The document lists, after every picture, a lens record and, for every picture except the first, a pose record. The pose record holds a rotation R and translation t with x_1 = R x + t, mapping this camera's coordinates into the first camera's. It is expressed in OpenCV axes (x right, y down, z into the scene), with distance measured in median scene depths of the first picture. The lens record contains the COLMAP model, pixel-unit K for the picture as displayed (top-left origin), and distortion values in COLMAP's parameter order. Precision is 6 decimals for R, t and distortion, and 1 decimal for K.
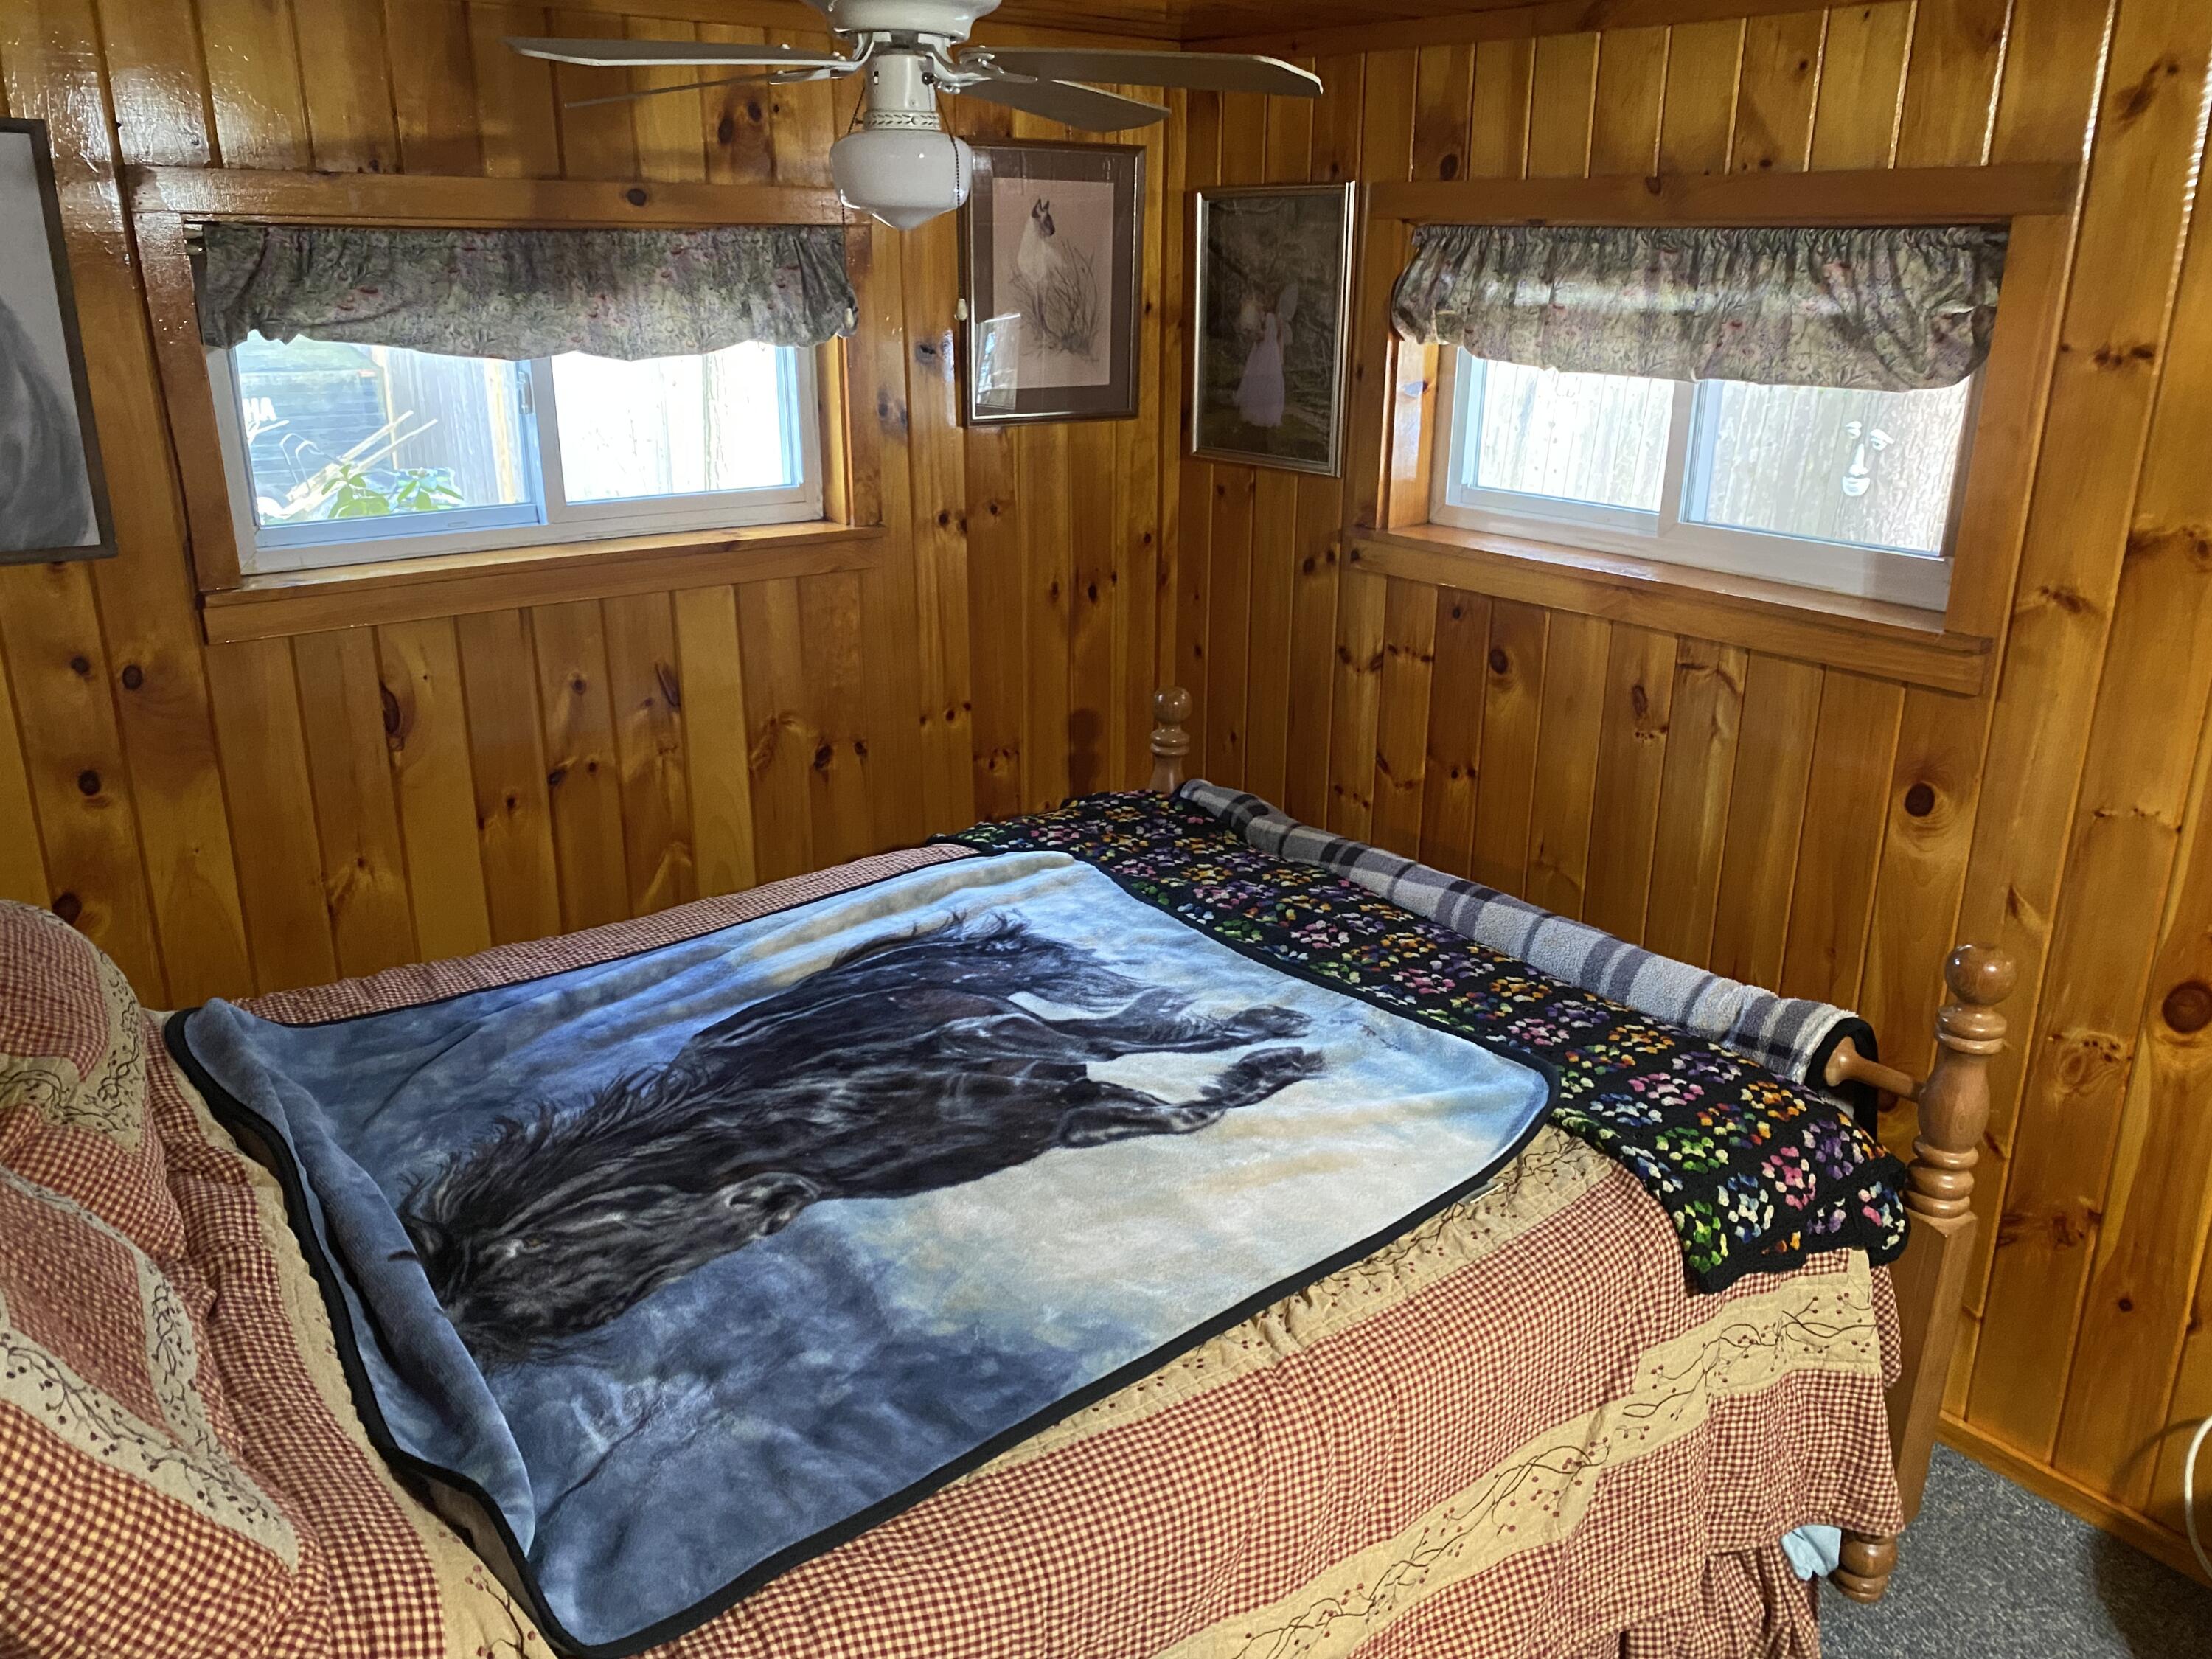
lens RADIAL K [[1621.5, 0, 1102.2], [0, 1621.5, 787.2], [0, 0, 1]] dist [0.056093, -0.113363]
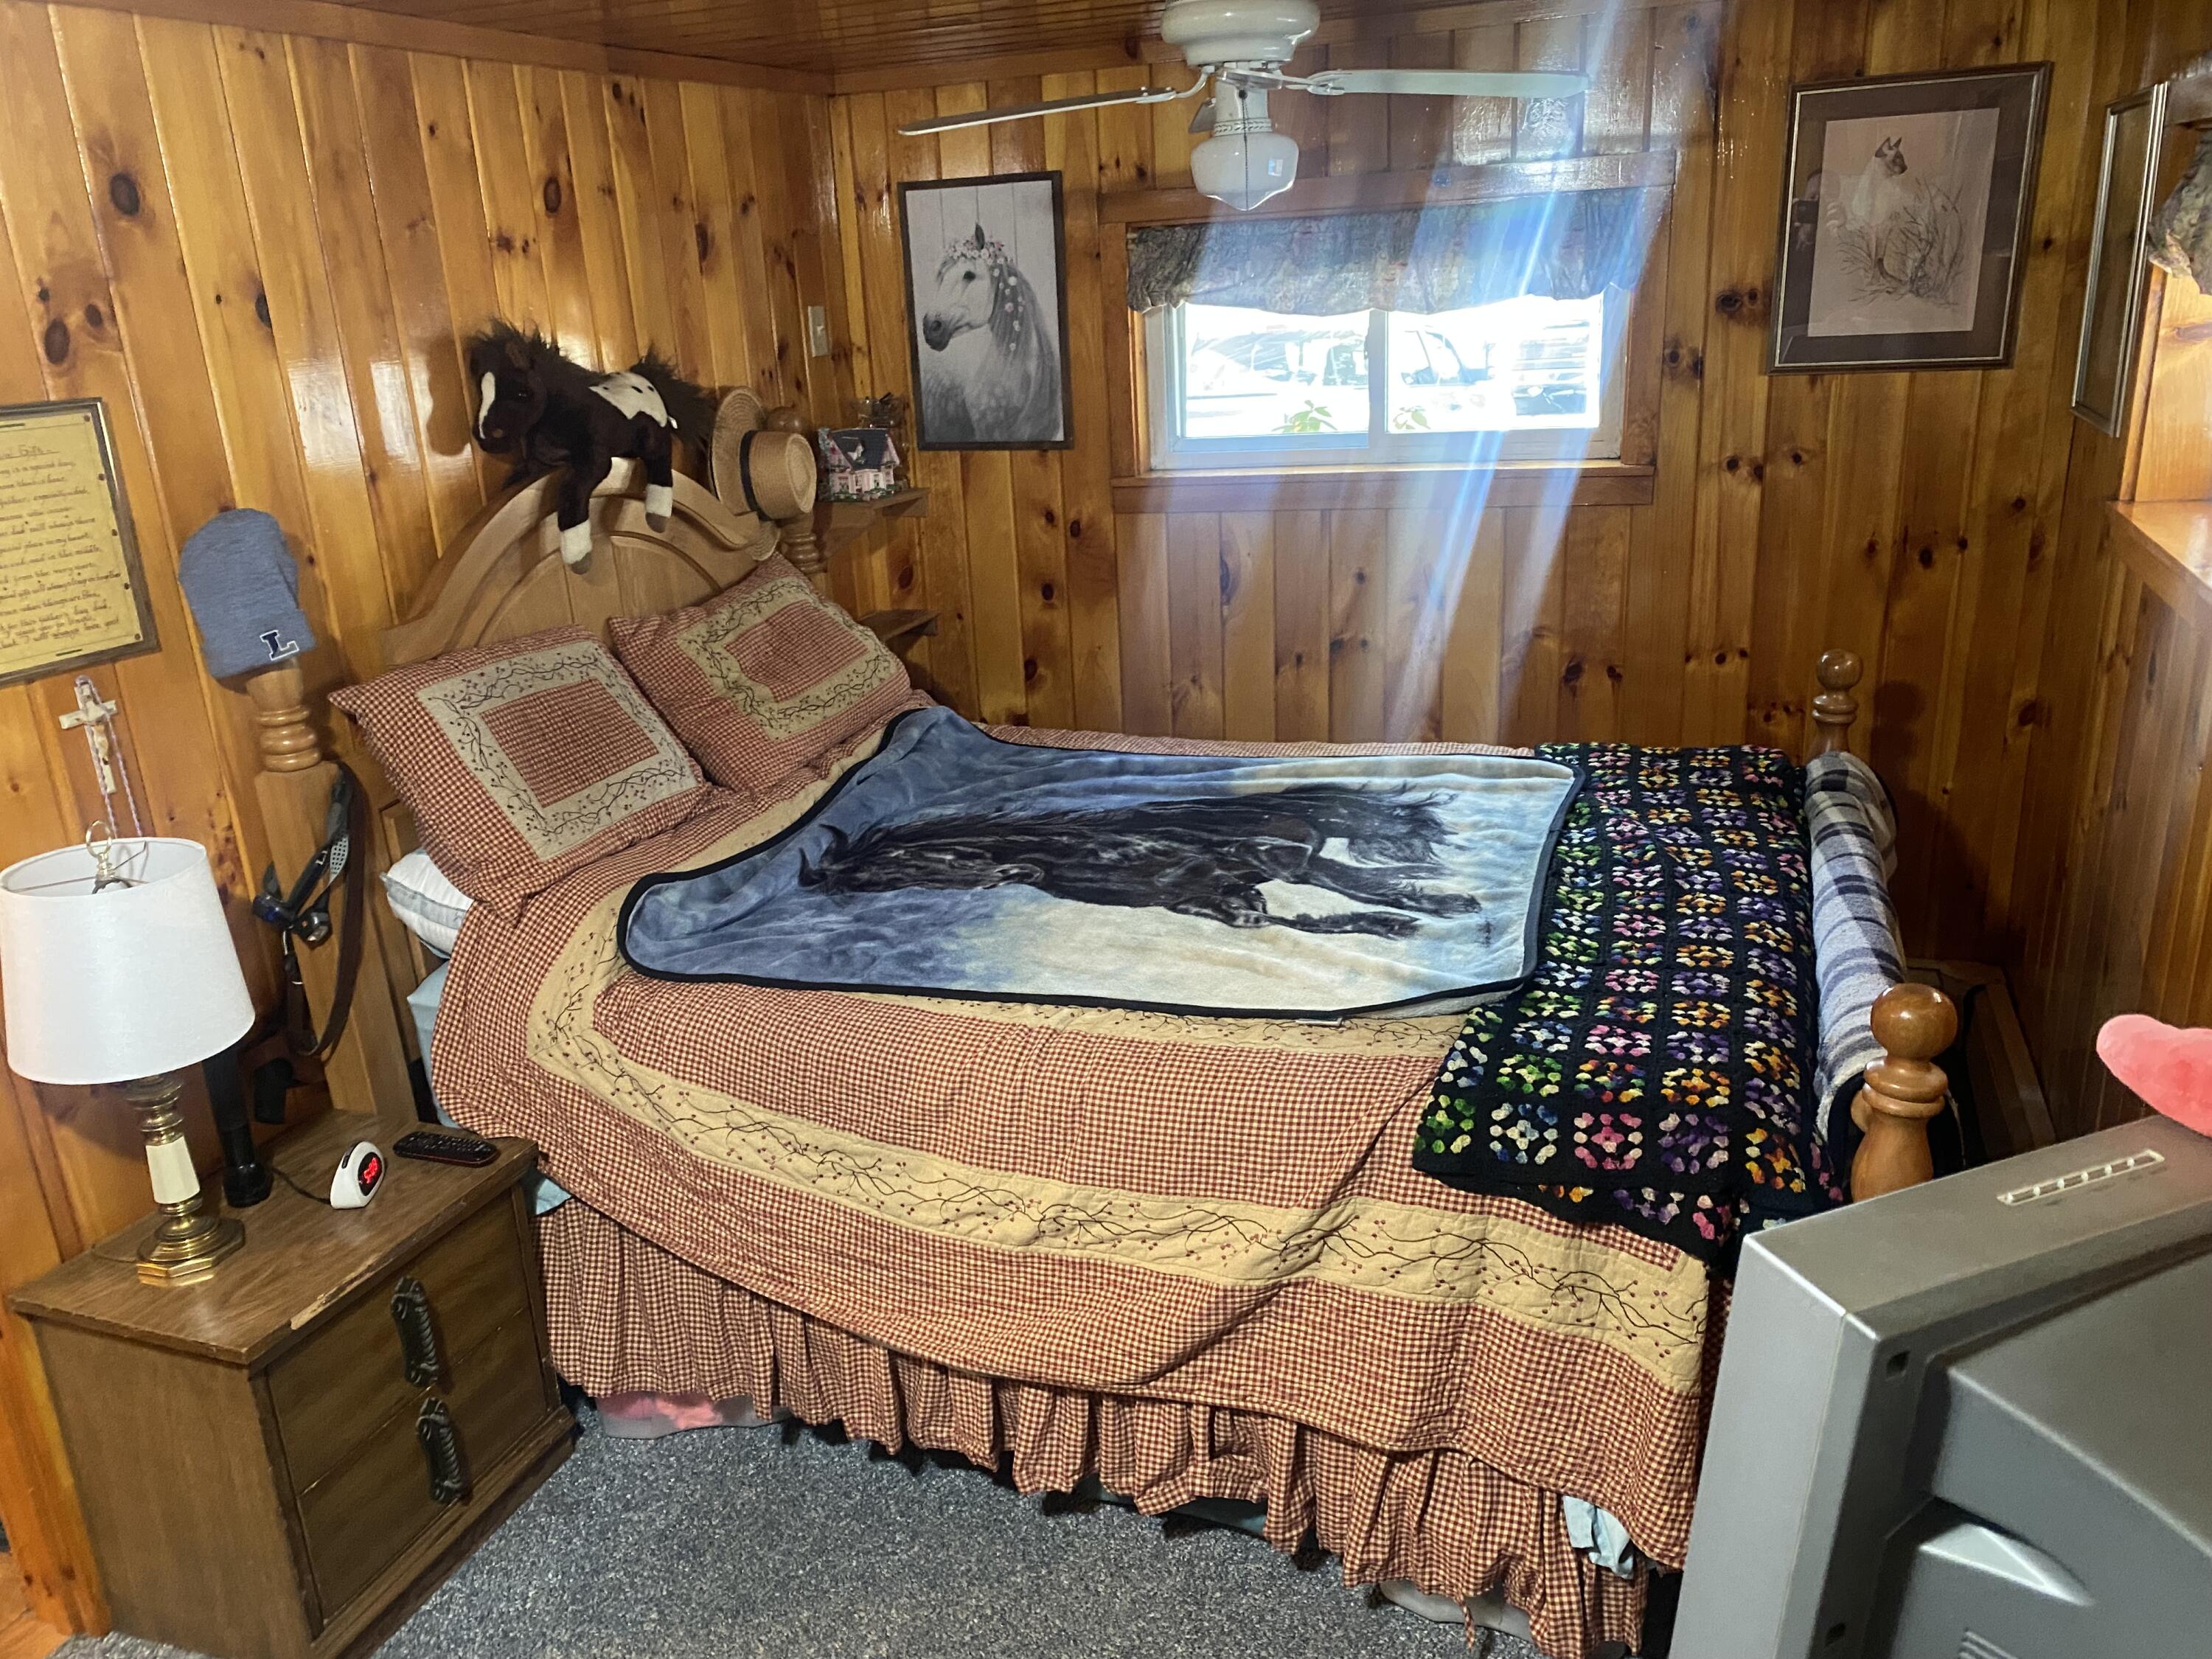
lens RADIAL K [[1667.3, 0, 1106.0], [0, 1667.3, 829.5], [0, 0, 1]] dist [0.058459, -0.142073]
pose [[0.550450, 0.227093, -0.803389, 0.803053], [-0.194614, 0.970687, 0.141041, -0.019894], [0.811868, 0.078715, 0.578510, 0.123034]]
